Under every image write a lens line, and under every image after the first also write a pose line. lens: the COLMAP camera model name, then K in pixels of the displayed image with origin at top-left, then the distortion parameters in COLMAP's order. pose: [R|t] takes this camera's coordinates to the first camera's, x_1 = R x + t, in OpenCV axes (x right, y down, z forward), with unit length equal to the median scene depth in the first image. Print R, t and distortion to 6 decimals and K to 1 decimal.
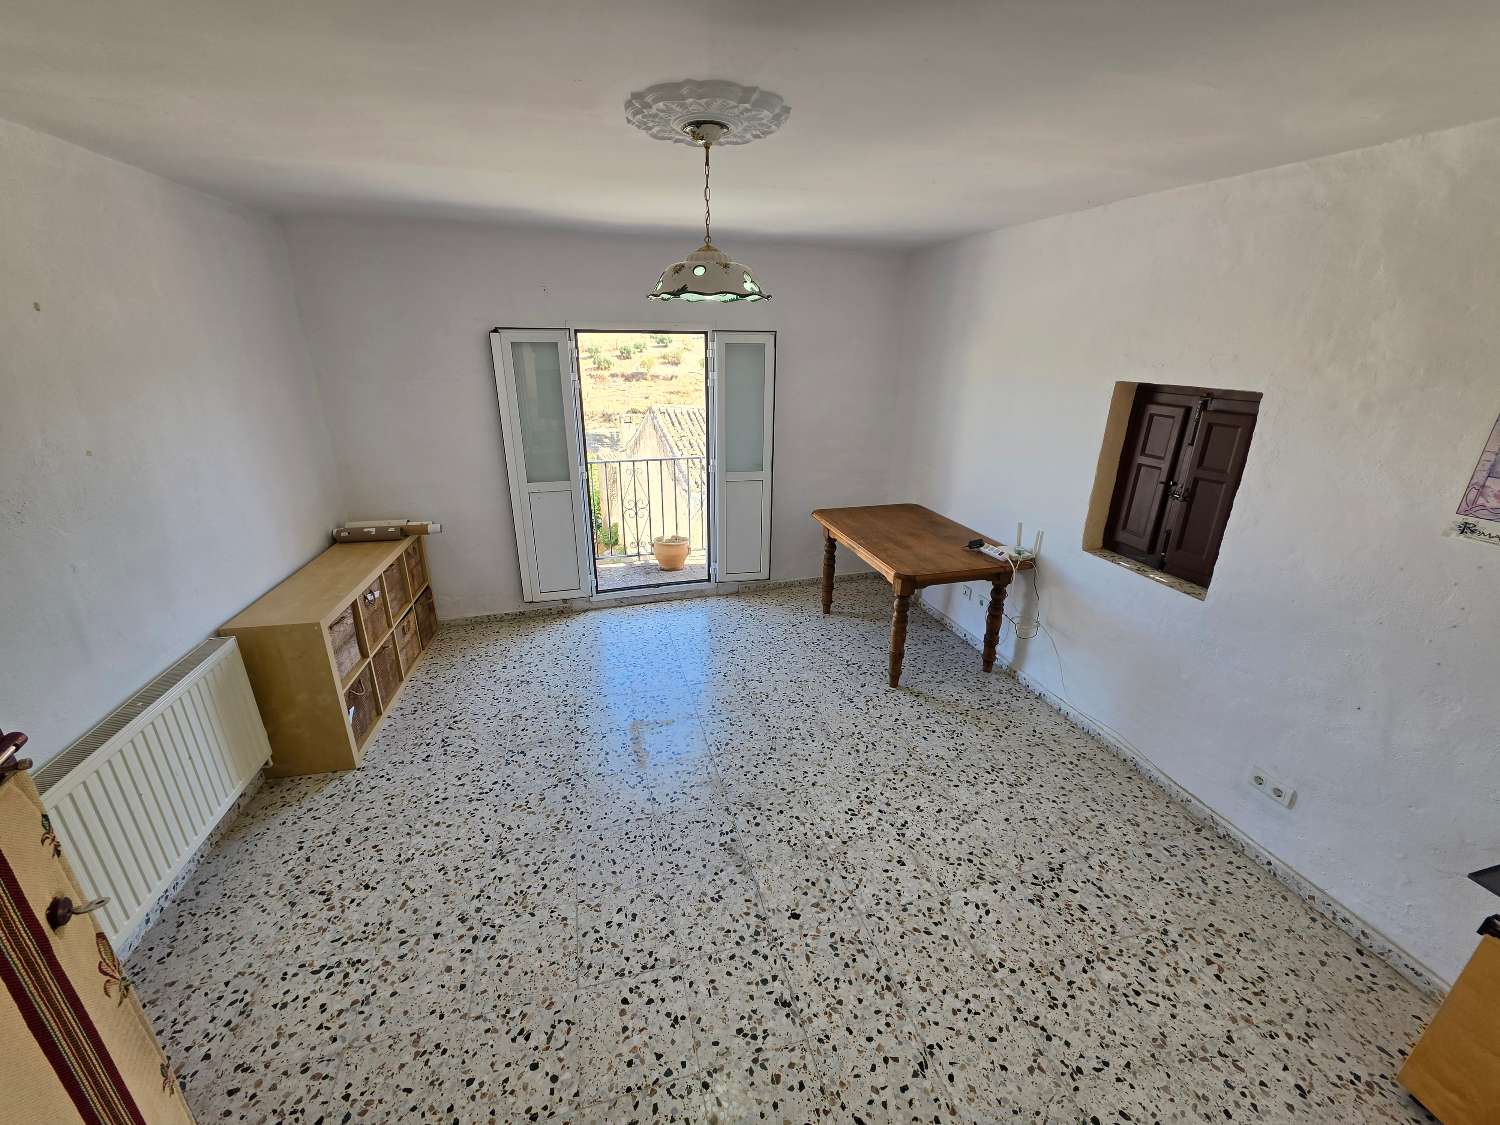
lens RADIAL K [[599.5, 0, 752.5], [0, 599.5, 565.9], [0, 0, 1]] dist [0.001333, 0.000324]
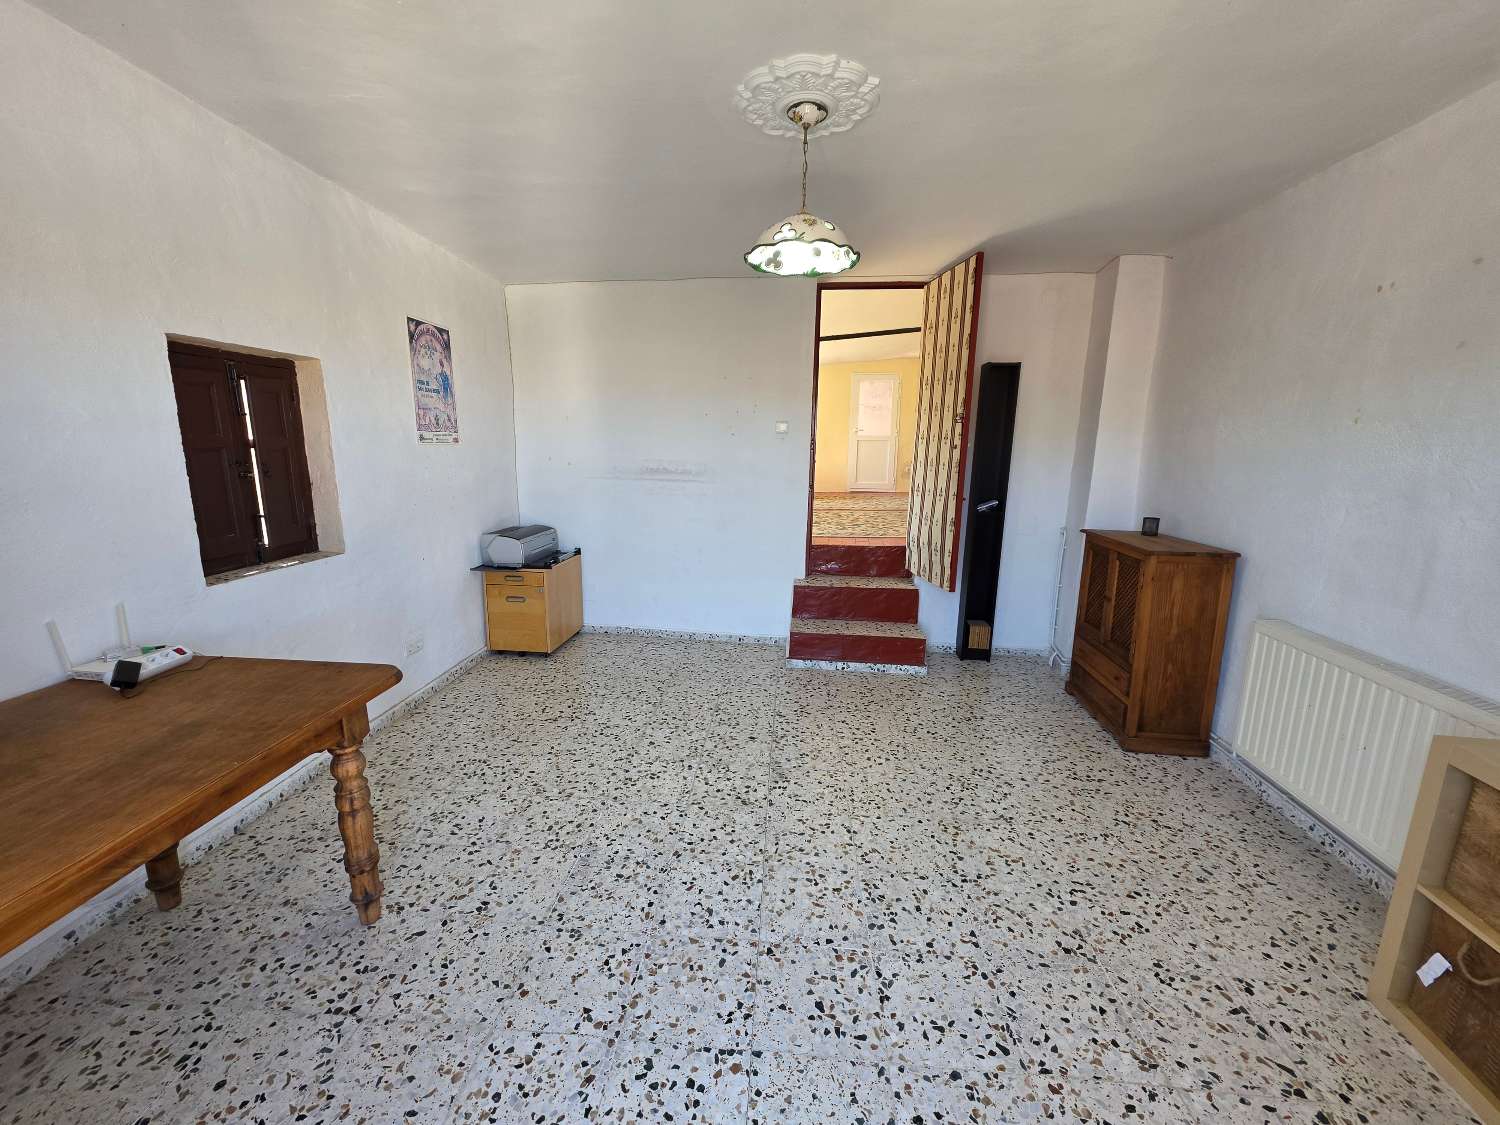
lens RADIAL K [[599.5, 0, 750.4], [0, 599.5, 551.8], [0, 0, 1]] dist [0.001333, 0.000324]
pose [[-0.938714, -0.086697, 0.333615, -0.280579], [0.100579, 0.856842, 0.505674, -0.389833], [-0.329696, 0.508238, -0.795610, 1.511226]]
